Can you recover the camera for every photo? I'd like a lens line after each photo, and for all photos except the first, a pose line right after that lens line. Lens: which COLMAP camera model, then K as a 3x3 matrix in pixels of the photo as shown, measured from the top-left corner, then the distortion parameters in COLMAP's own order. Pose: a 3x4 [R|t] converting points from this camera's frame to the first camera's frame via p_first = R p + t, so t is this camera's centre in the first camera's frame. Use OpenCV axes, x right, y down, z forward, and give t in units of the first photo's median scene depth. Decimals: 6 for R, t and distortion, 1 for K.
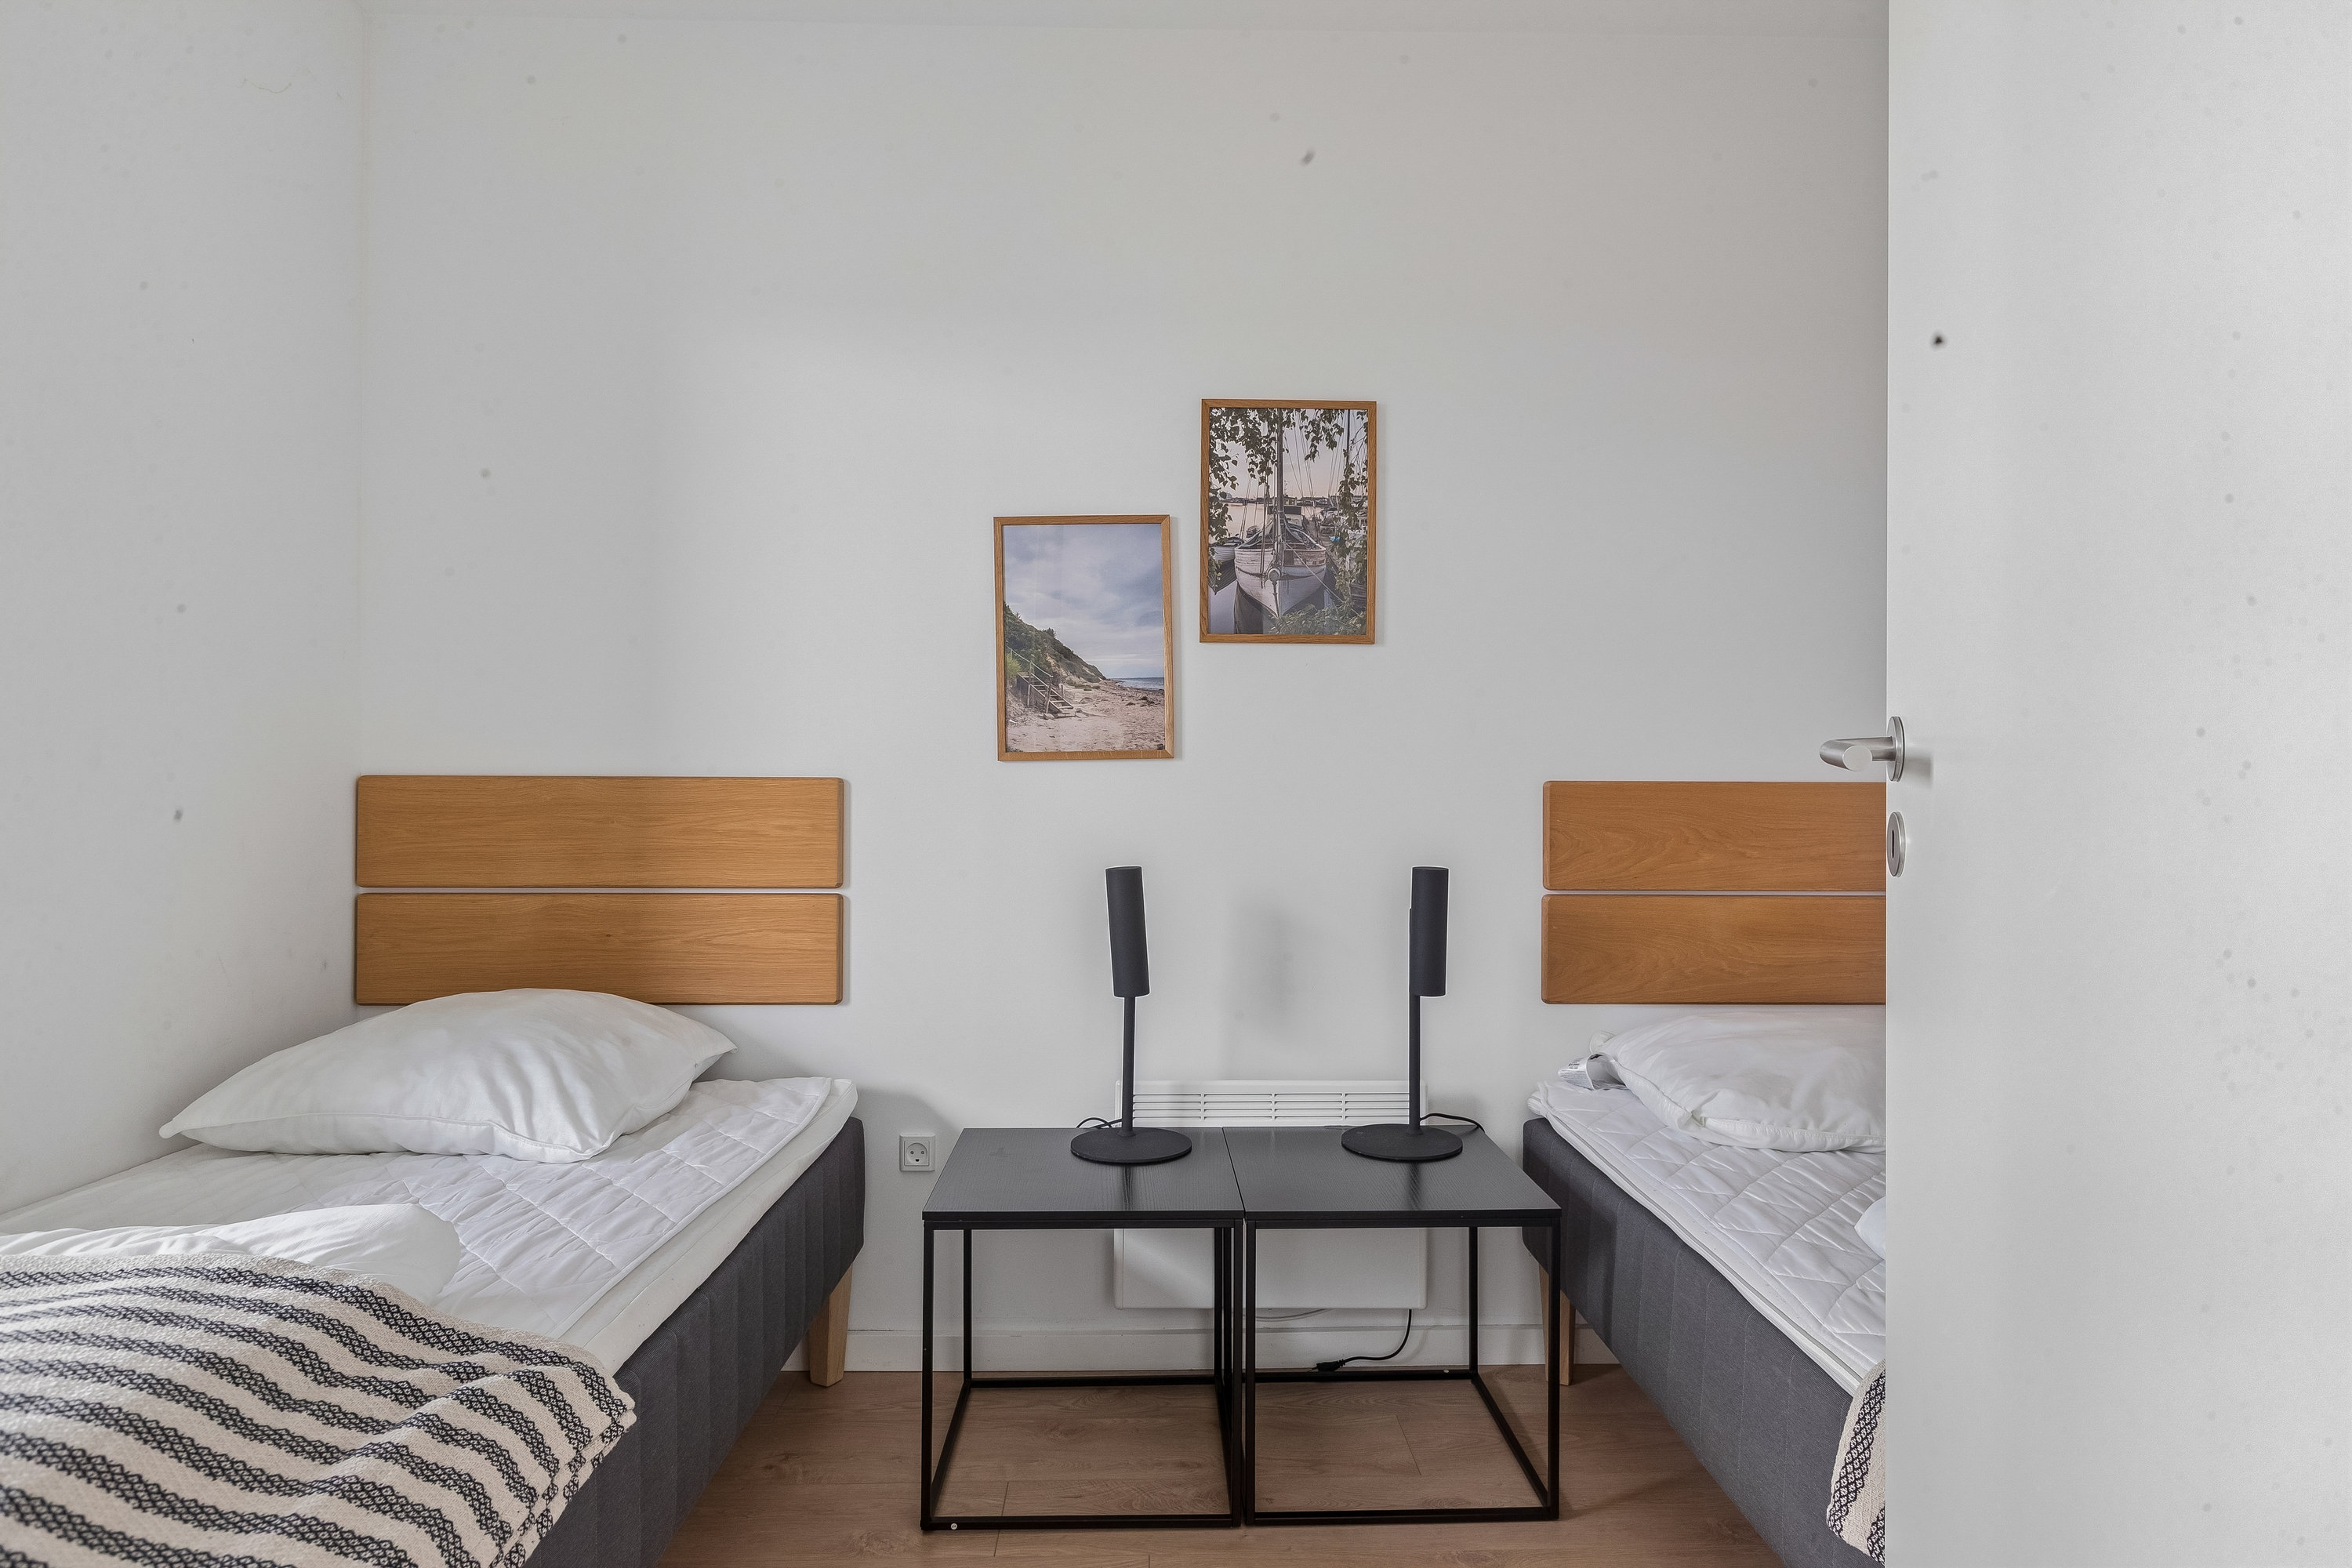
lens RADIAL K [[1288.6, 0, 1186.7], [0, 1288.6, 787.7], [0, 0, 1]] dist [-0.004178, -0.005212]
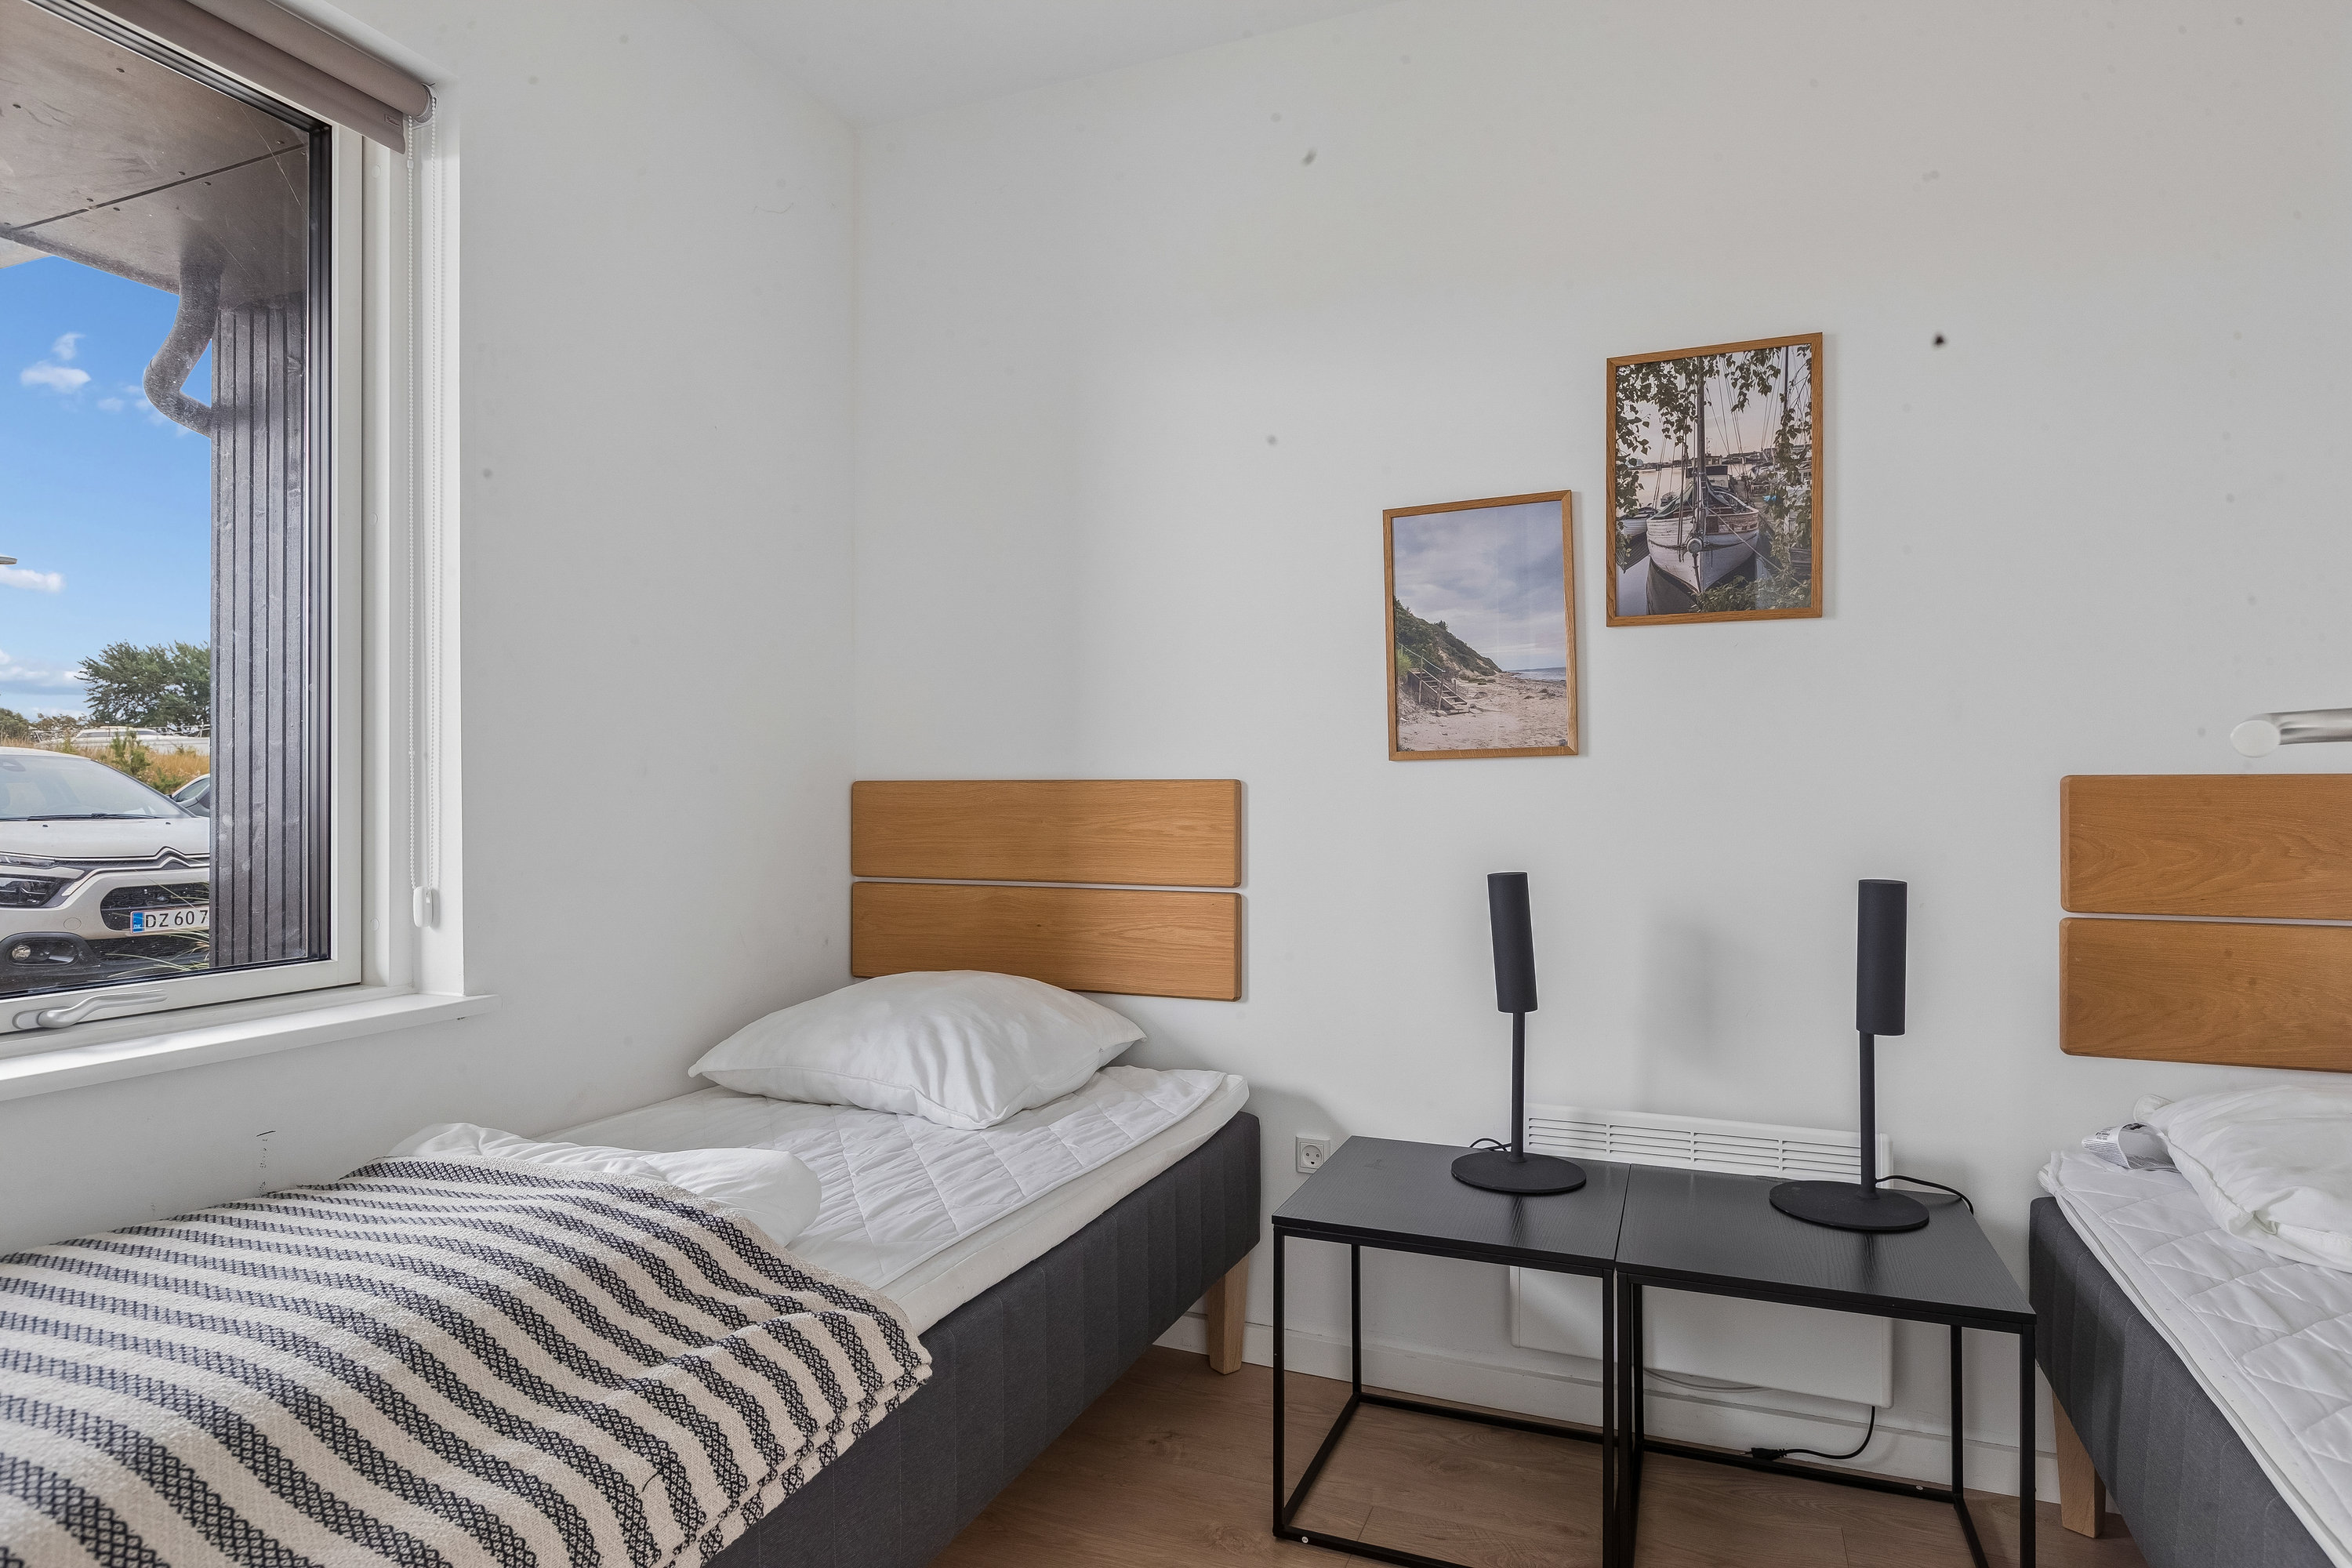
lens RADIAL K [[1288.6, 0, 1172.1], [0, 1288.6, 787.0], [0, 0, 1]] dist [-0.004178, -0.005212]
pose [[0.912088, -0.006491, -0.409943, 0.102119], [0.006128, 0.999979, -0.002199, 0.000235], [0.409948, -0.000506, 0.912109, 0.047158]]
